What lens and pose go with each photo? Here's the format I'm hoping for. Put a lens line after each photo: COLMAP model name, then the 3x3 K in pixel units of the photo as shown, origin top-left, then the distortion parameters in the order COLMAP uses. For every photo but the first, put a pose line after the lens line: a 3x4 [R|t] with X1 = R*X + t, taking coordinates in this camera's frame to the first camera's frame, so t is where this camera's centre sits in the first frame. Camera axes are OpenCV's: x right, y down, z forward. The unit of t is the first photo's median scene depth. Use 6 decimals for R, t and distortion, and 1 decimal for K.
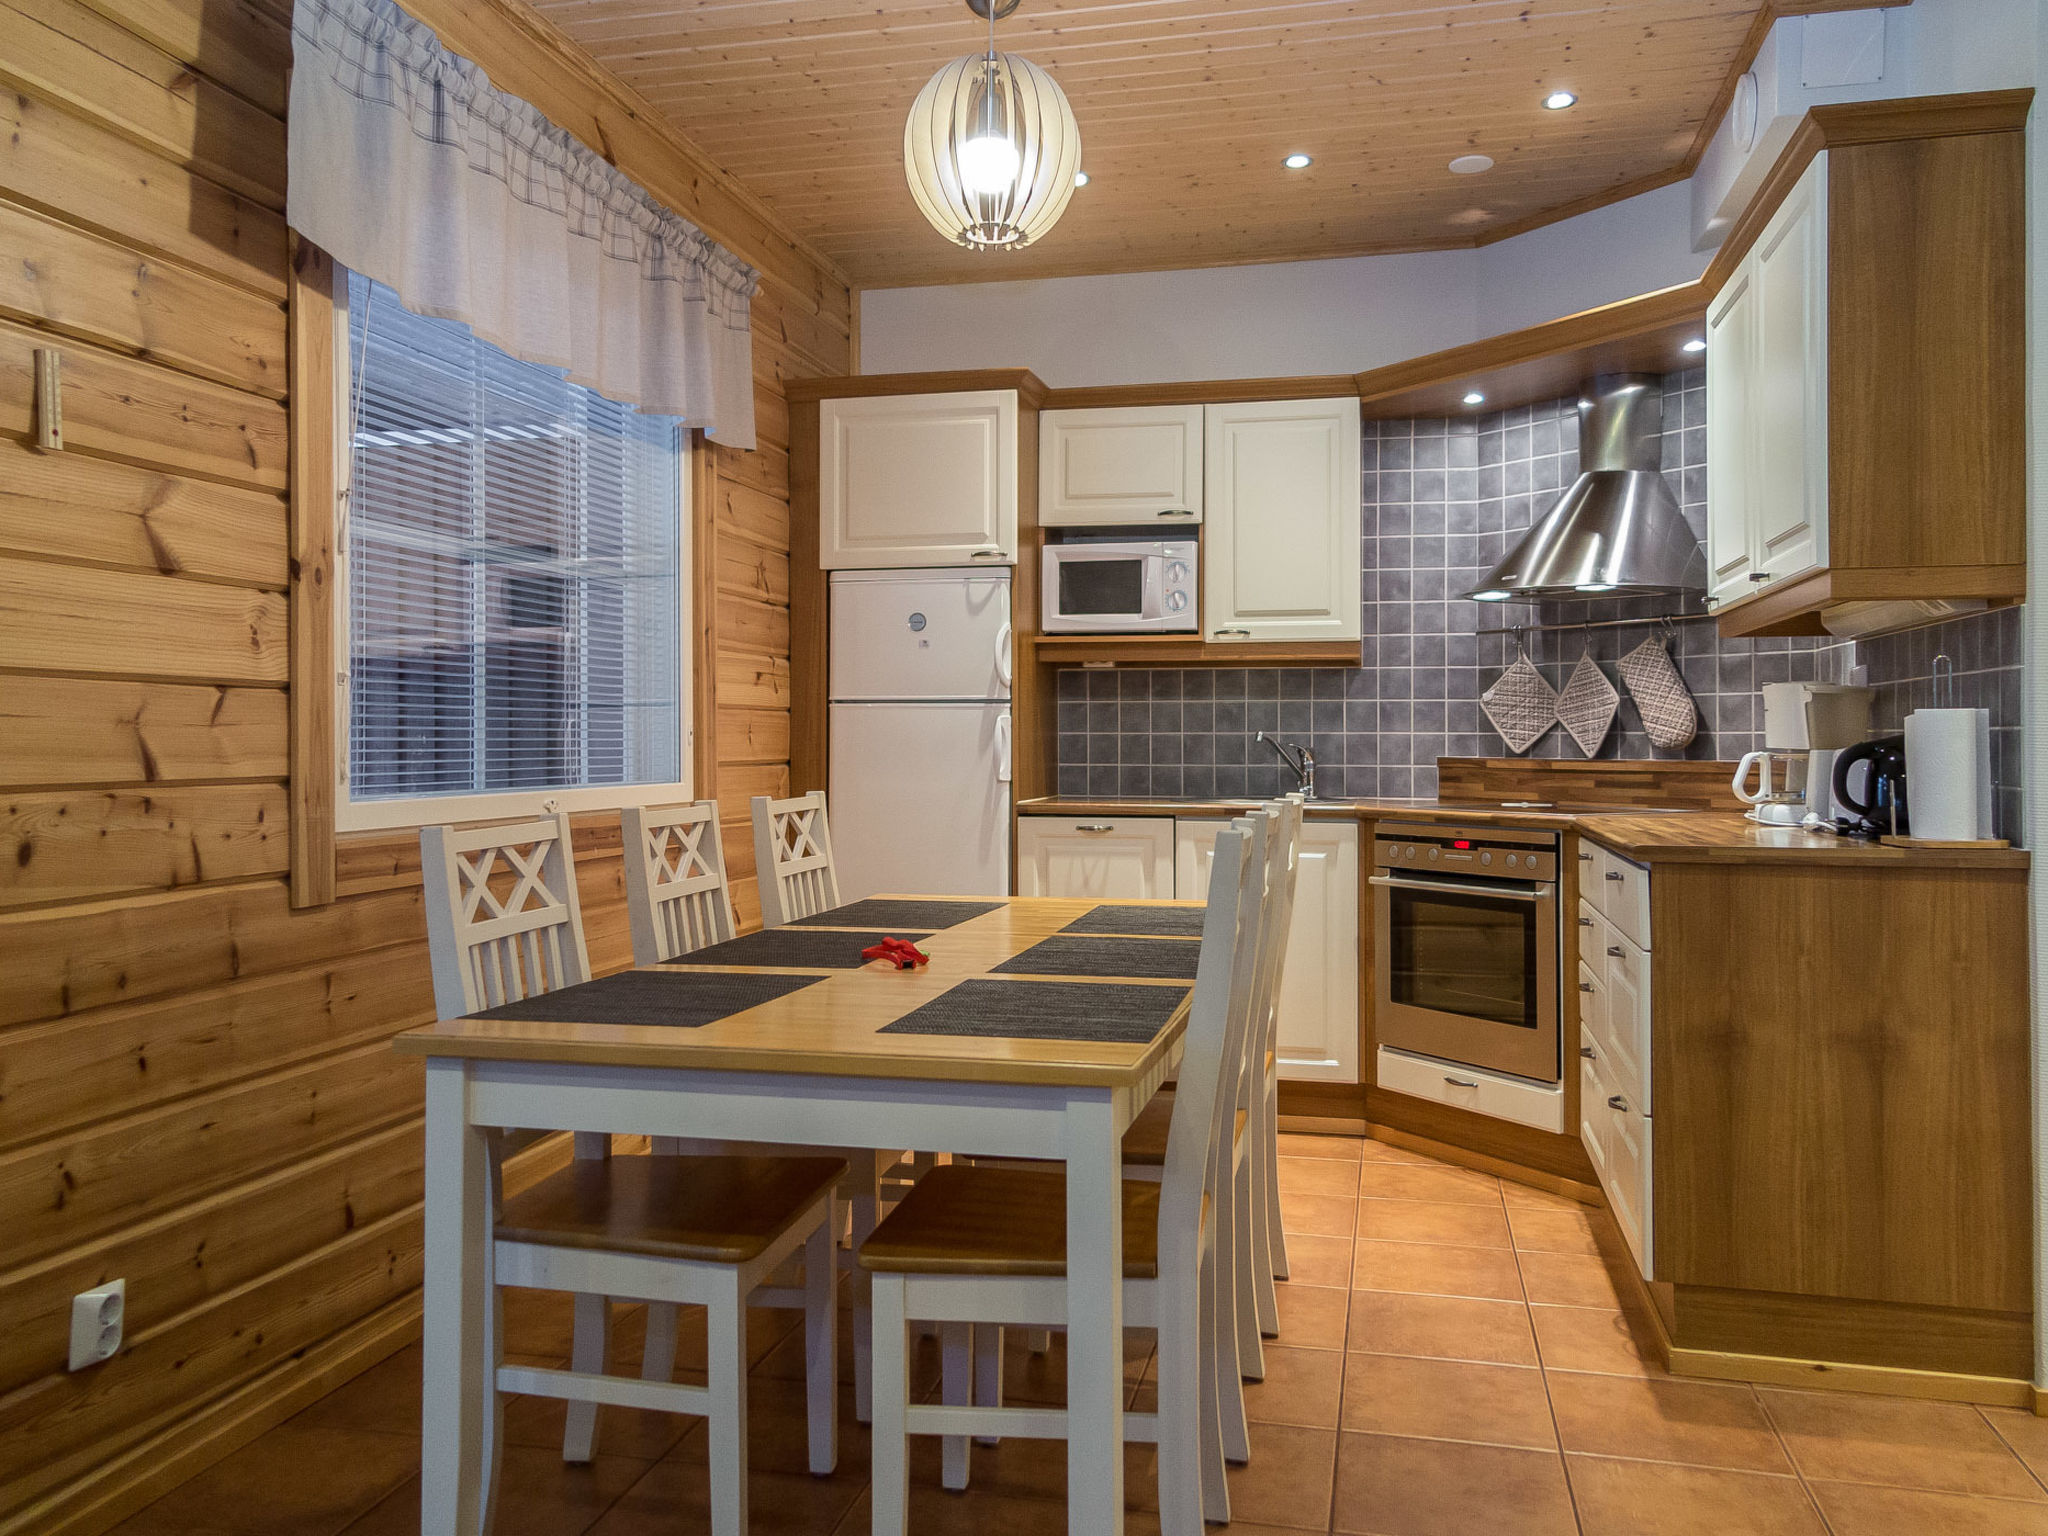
lens RADIAL K [[1623.5, 0, 1031.1], [0, 1623.5, 691.3], [0, 0, 1]] dist [0.028399, 0.002424]
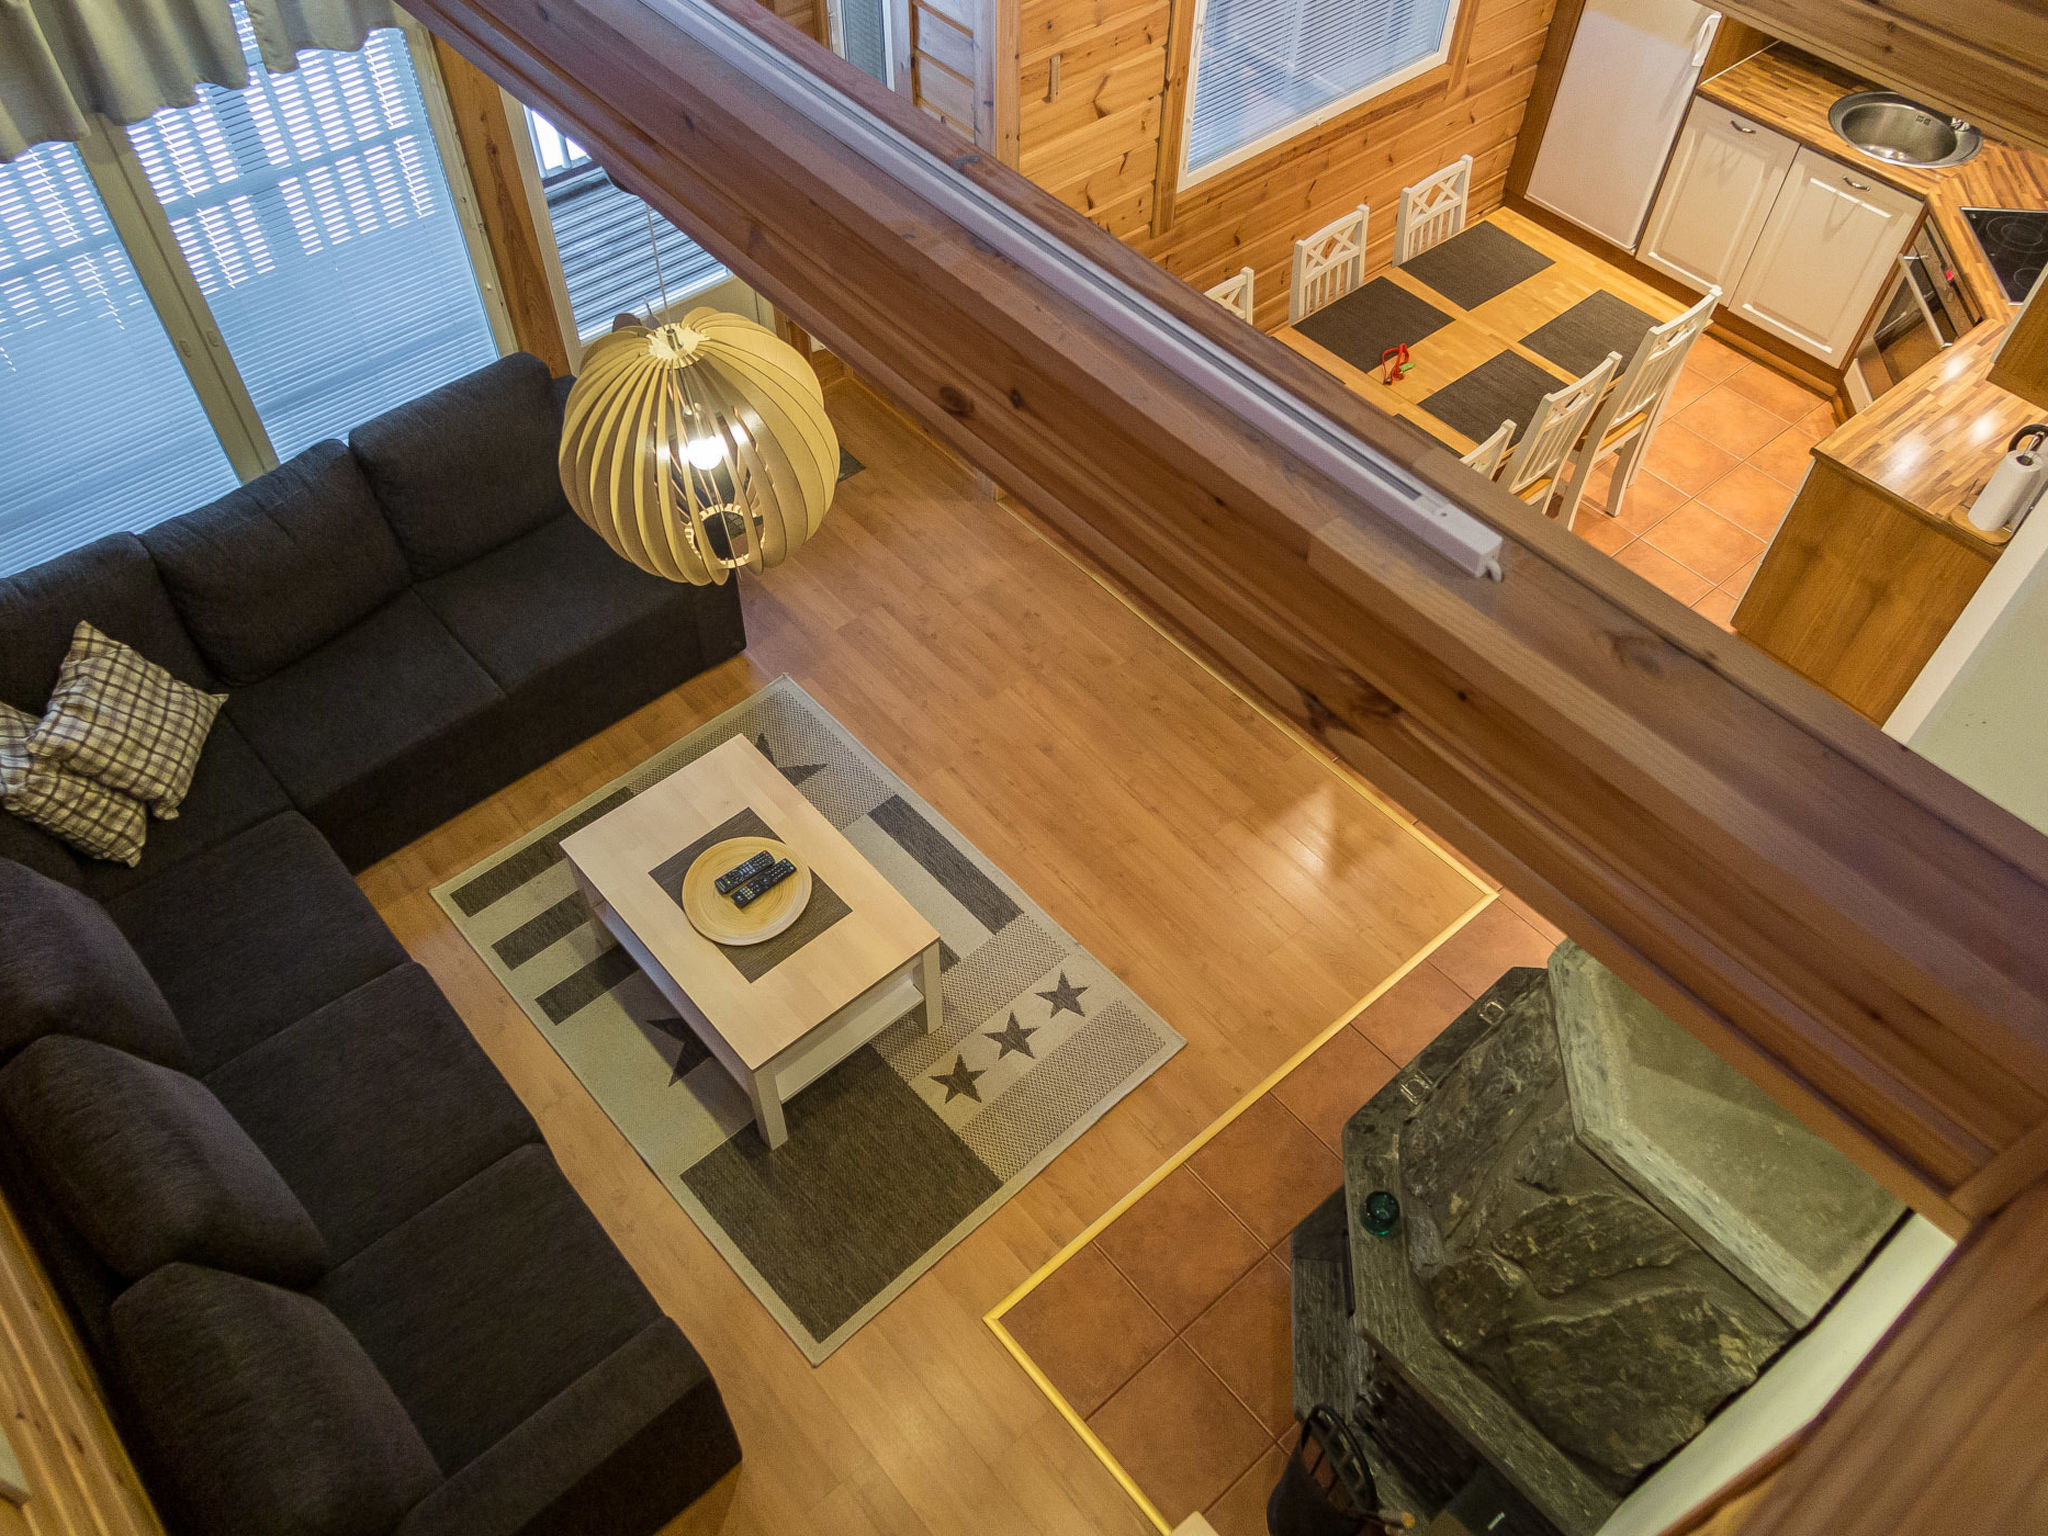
lens RADIAL K [[1571.8, 0, 1024.0], [0, 1571.8, 768.0], [0, 0, 1]] dist [0.010931, 0.004209]
pose [[0.808734, 0.467874, -0.356431, 0.466427], [-0.011413, 0.618364, 0.785809, -1.040160], [0.588063, -0.631443, 0.505432, -0.576177]]
